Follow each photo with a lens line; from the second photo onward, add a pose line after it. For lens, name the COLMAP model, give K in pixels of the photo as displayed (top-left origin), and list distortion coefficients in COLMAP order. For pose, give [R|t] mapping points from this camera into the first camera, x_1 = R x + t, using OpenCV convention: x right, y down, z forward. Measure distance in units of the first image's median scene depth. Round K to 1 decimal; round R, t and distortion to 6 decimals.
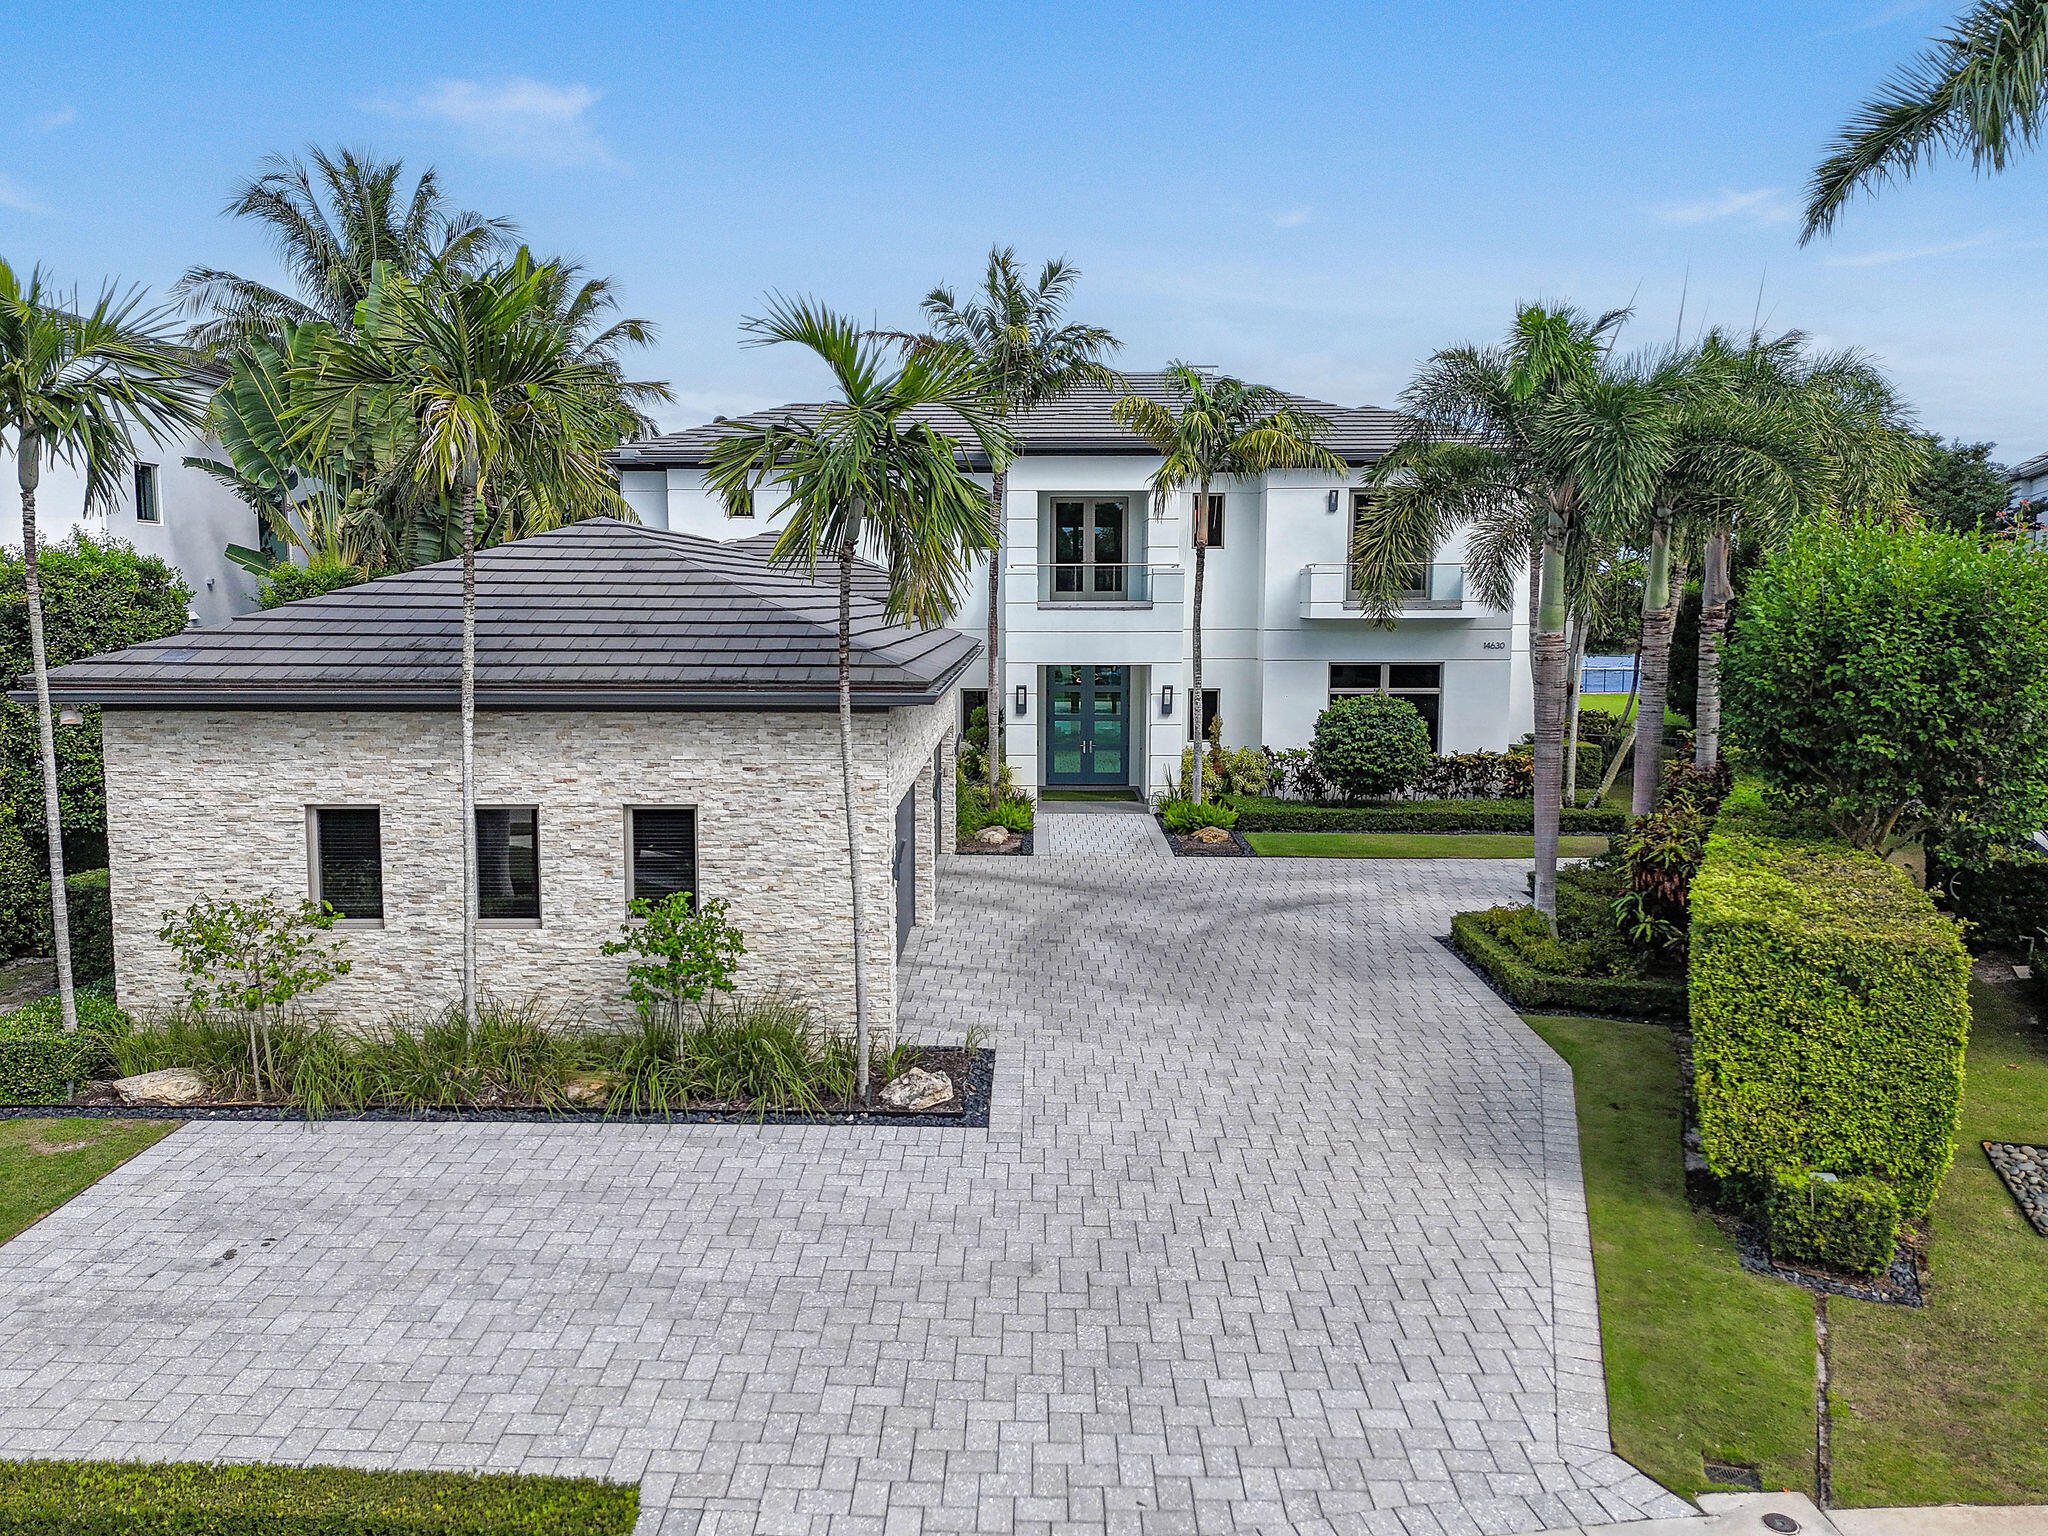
lens RADIAL K [[1514.6, 0, 1021.3], [0, 1514.6, 752.2], [0, 0, 1]] dist [0.066057, -0.051831]
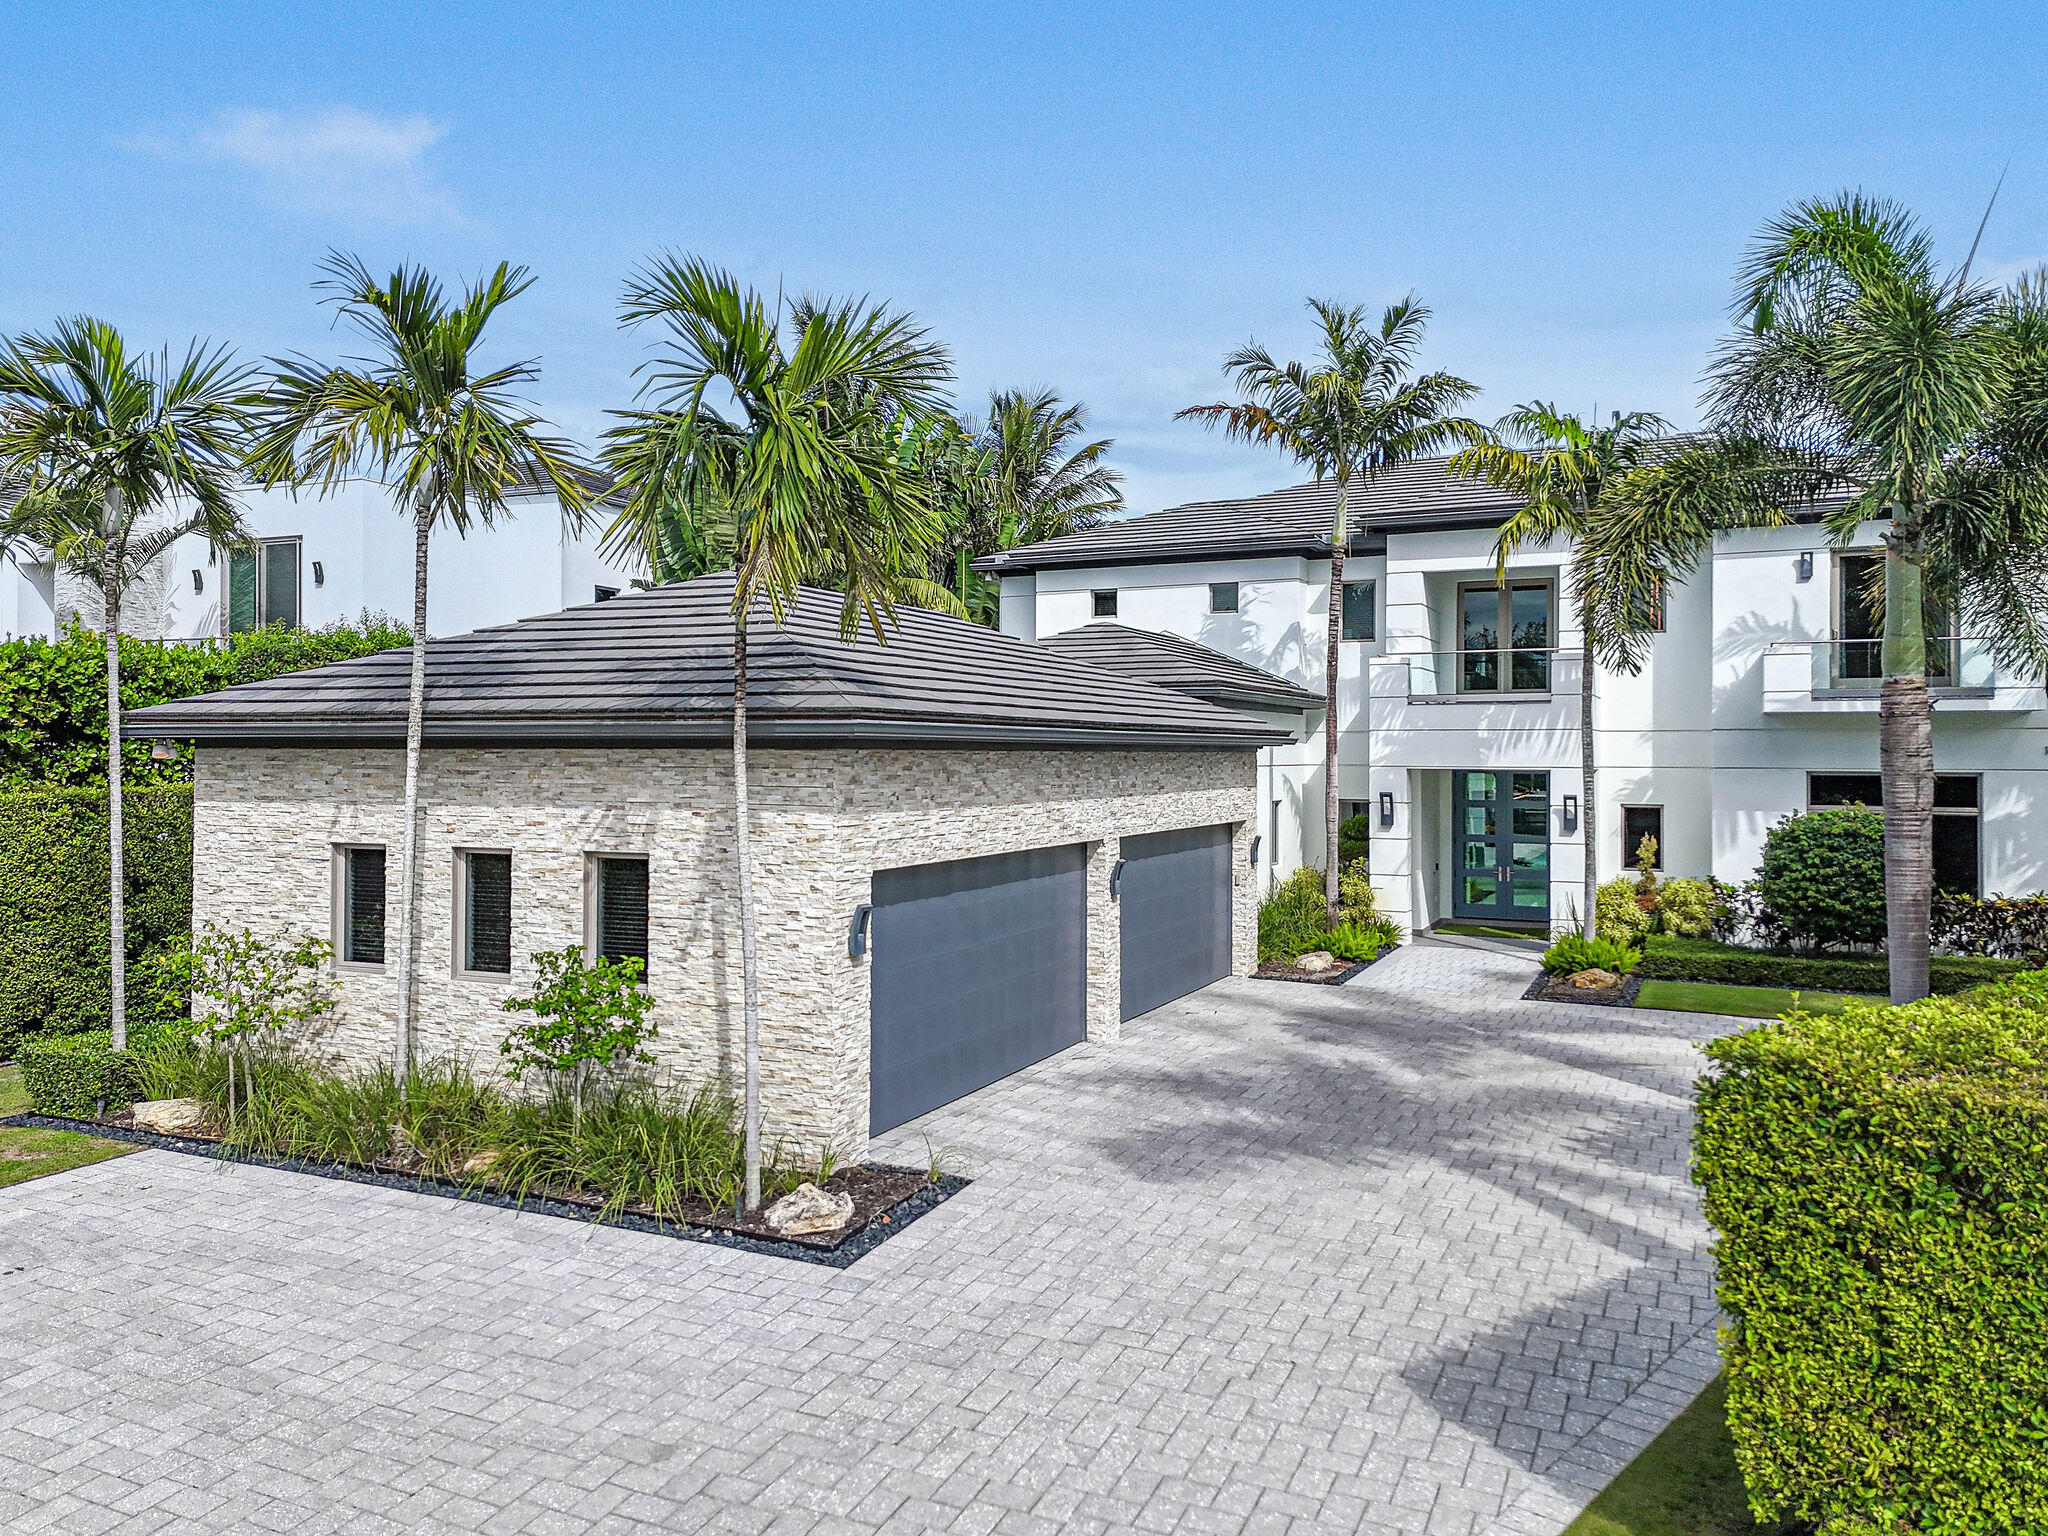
lens RADIAL K [[1514.6, 0, 1021.3], [0, 1514.6, 752.2], [0, 0, 1]] dist [0.066057, -0.051831]
pose [[0.911785, 0.002418, -0.410662, 0.348906], [-0.045037, 0.994540, -0.094140, 0.049486], [0.408192, 0.104330, 0.906915, 0.277652]]
